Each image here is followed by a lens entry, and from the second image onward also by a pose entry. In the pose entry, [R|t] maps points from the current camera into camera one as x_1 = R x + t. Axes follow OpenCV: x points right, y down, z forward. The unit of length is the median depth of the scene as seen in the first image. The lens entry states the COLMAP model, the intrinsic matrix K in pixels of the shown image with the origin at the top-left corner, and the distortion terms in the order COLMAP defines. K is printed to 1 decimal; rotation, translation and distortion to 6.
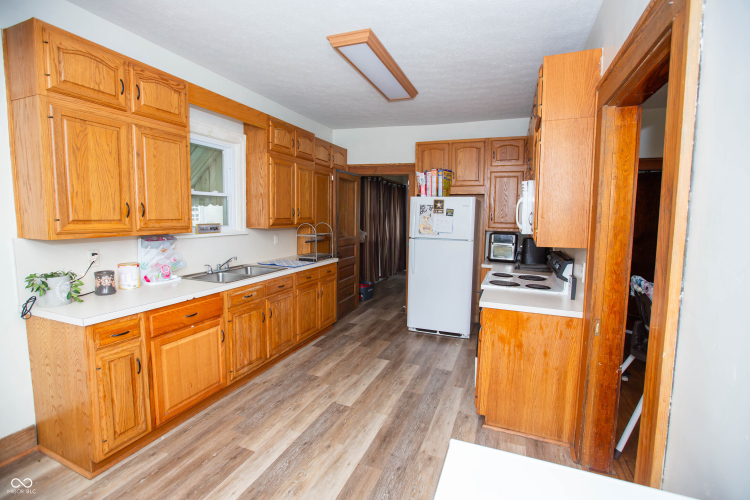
lens RADIAL K [[342.5, 0, 381.1], [0, 342.5, 247.6], [0, 0, 1]] dist [-0.053952, 0.000746]
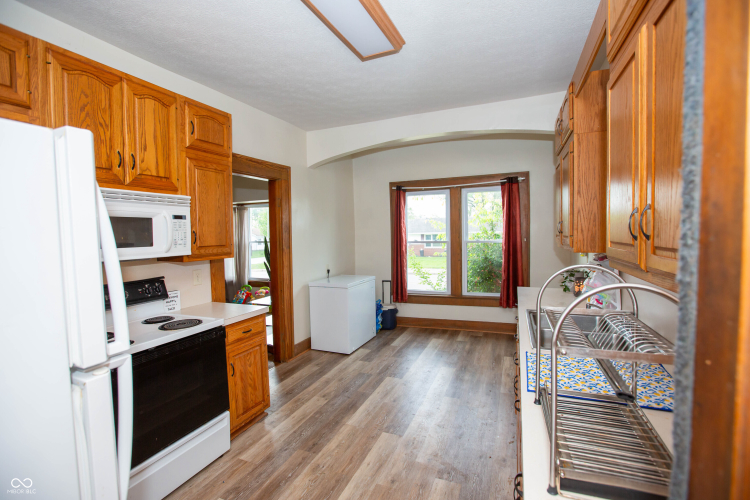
lens RADIAL K [[332.1, 0, 377.6], [0, 332.1, 239.8], [0, 0, 1]] dist [-0.047148, 0.000196]
pose [[-0.999739, 0.004024, 0.022477, -0.083653], [0.006631, 0.993095, 0.117129, -0.150694], [-0.021850, 0.117248, -0.992862, 1.561363]]
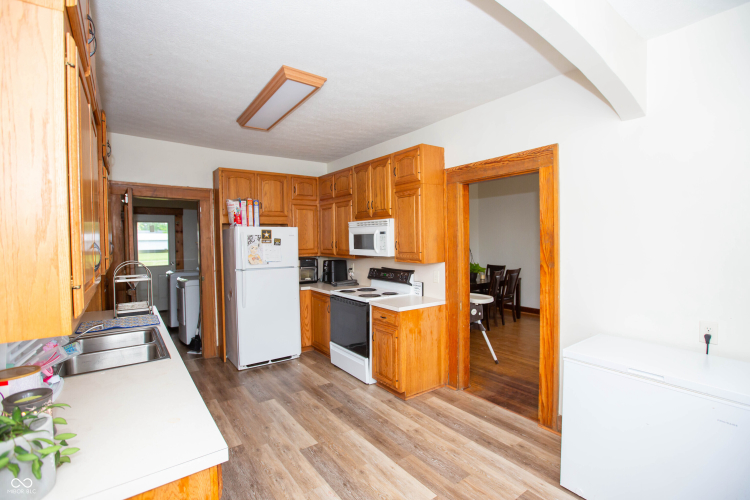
lens RADIAL K [[342.5, 0, 381.1], [0, 342.5, 247.6], [0, 0, 1]] dist [-0.053952, 0.000746]
pose [[0.520316, -0.042801, 0.852900, -0.675562], [0.098696, 0.995065, -0.010275, -0.056079], [-0.848251, 0.089524, 0.521973, 0.240856]]
